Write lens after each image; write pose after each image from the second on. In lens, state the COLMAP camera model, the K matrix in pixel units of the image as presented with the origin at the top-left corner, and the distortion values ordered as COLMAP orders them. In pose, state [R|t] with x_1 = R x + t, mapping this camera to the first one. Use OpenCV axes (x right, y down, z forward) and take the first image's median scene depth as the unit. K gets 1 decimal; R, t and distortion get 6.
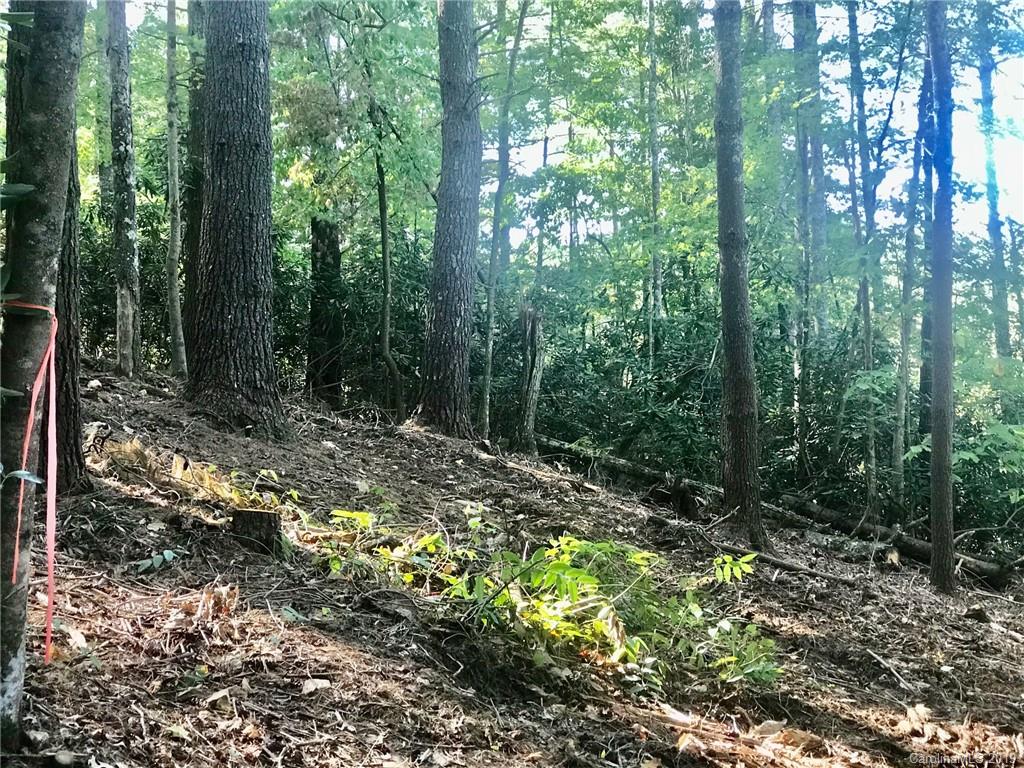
lens RADIAL K [[1719.7, 0, 512.0], [0, 1719.7, 385.6], [0, 0, 1]] dist [0.061796, 0.000000]
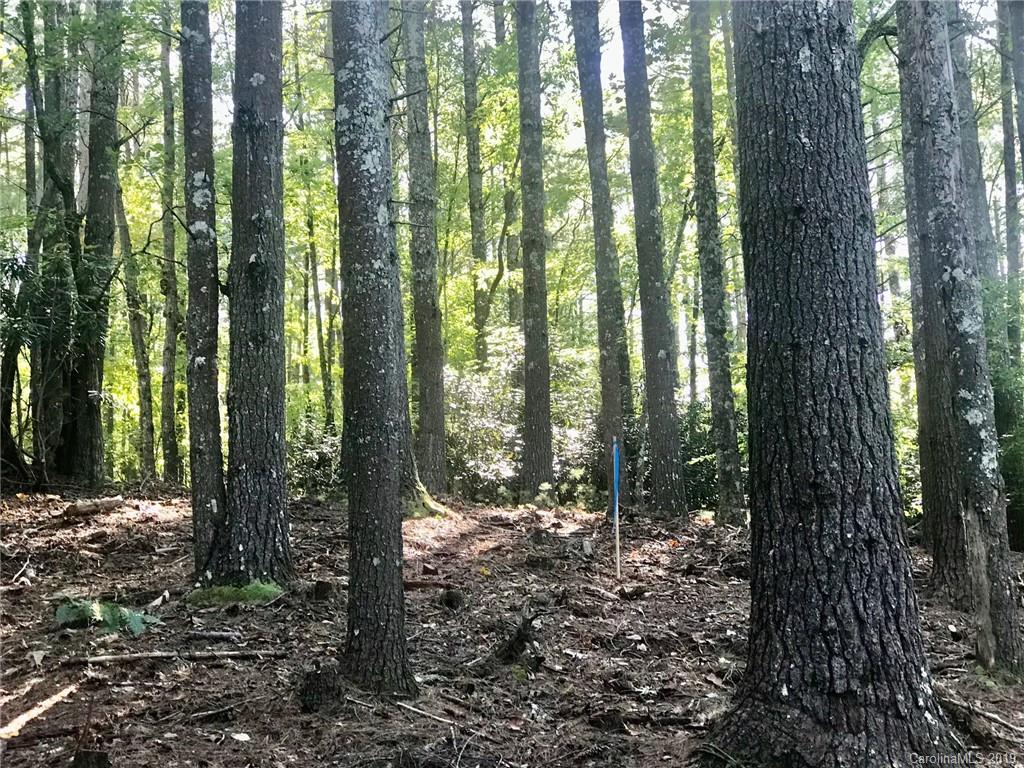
lens RADIAL K [[1719.7, 0, 512.0], [0, 1719.7, 382.1], [0, 0, 1]] dist [0.061796, 0.000000]
pose [[0.475483, -0.186295, -0.859773, 0.240282], [0.051019, 0.981515, -0.184460, 0.000152], [0.878244, 0.043843, 0.476198, 0.683958]]
